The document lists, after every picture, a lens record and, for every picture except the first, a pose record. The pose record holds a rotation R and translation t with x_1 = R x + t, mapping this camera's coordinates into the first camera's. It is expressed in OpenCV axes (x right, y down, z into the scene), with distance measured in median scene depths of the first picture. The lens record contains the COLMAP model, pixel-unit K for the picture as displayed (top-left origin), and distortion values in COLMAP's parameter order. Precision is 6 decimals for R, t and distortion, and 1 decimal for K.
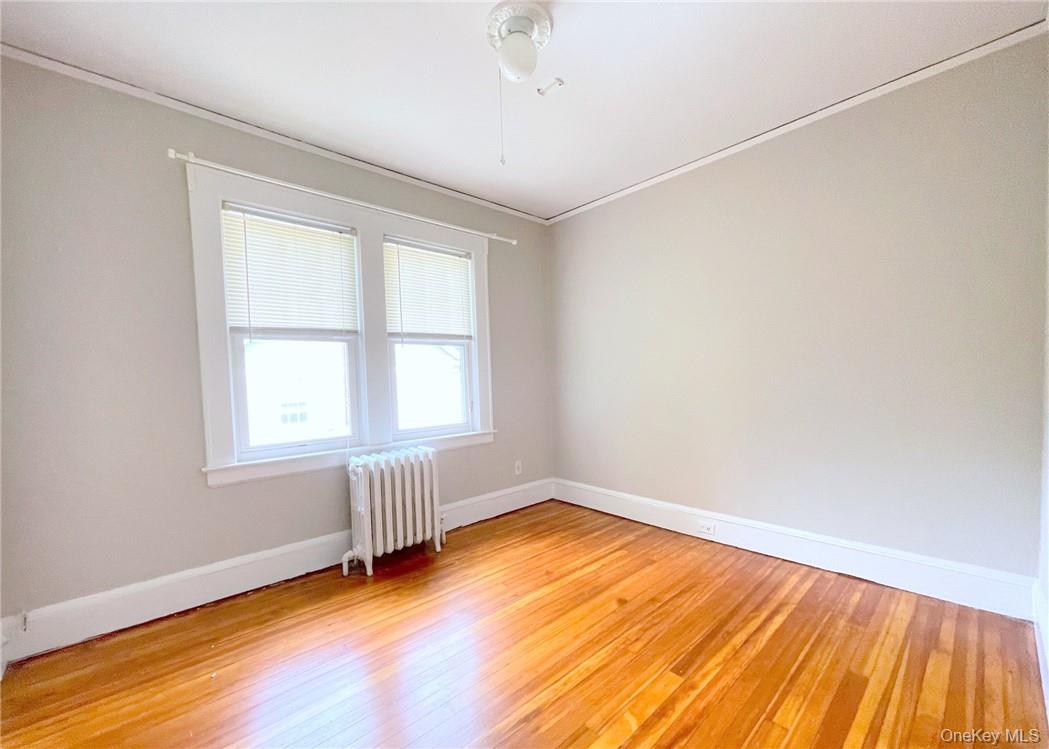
lens RADIAL K [[451.3, 0, 522.7], [0, 451.3, 382.6], [0, 0, 1]] dist [0.002917, 0.000204]
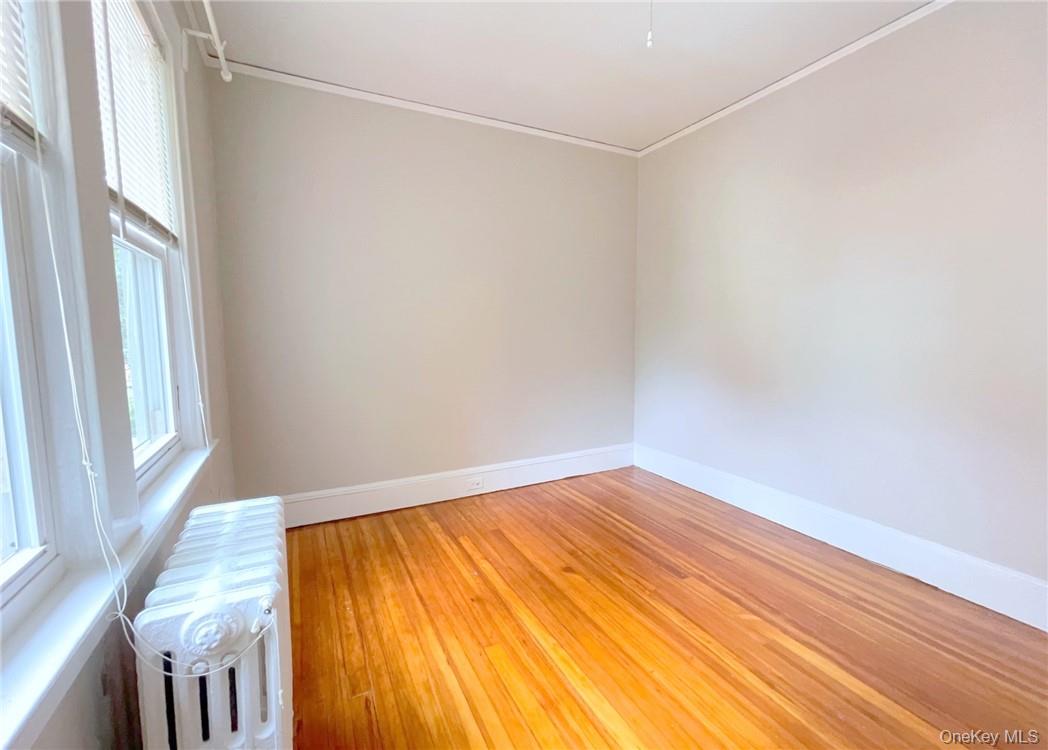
lens RADIAL K [[450.8, 0, 527.6], [0, 450.8, 373.4], [0, 0, 1]] dist [0.002917, 0.000204]
pose [[0.262803, -0.078896, 0.961618, -0.581436], [0.011568, 0.996837, 0.078624, -0.001886], [-0.964780, -0.009539, 0.262884, 0.714201]]
